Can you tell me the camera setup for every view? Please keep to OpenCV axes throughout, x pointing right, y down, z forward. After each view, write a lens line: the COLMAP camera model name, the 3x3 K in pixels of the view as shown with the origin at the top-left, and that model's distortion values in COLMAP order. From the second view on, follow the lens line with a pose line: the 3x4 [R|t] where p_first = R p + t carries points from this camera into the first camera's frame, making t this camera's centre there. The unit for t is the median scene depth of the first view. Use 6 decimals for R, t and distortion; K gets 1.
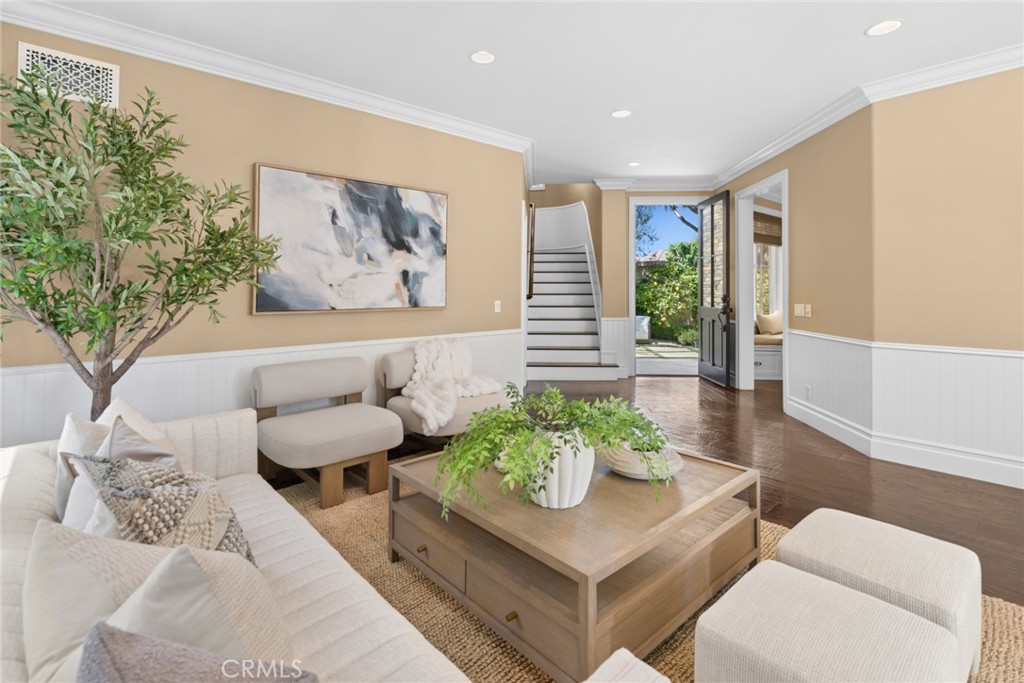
lens RADIAL K [[471.7, 0, 508.4], [0, 471.7, 317.7], [0, 0, 1]] dist [0.001079, -0.000166]
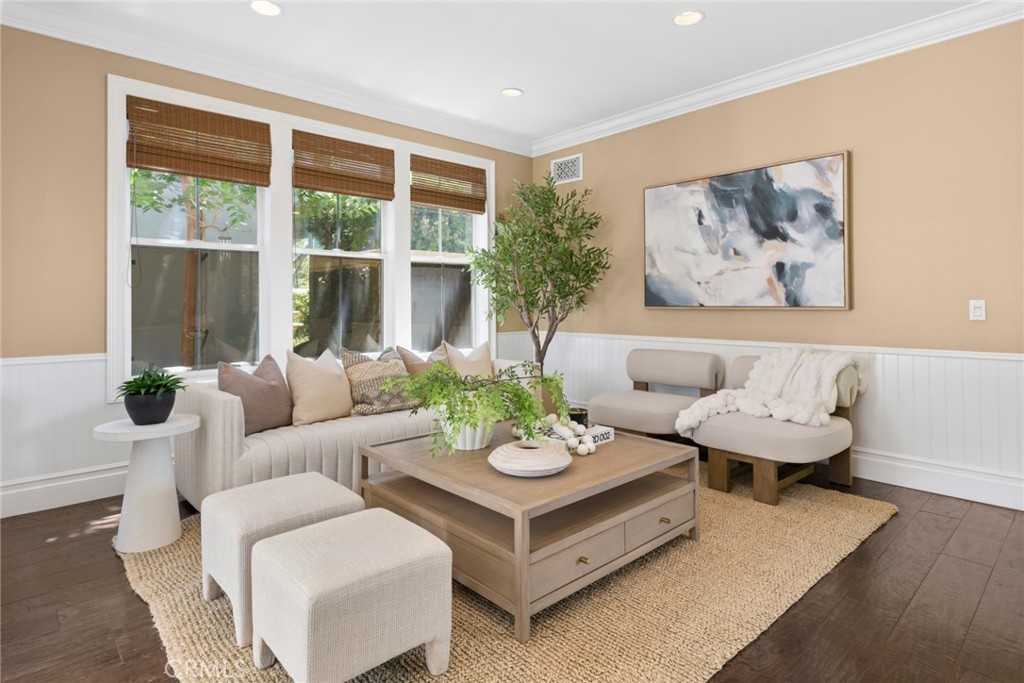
lens RADIAL K [[547.8, 0, 512.0], [0, 547.8, 341.5], [0, 0, 1]] dist [-0.000215, -0.000029]
pose [[0.030767, 0.082015, -0.996156, 0.800931], [-0.044446, 0.995754, 0.080609, -0.017719], [0.998538, 0.041795, 0.034282, 0.519639]]
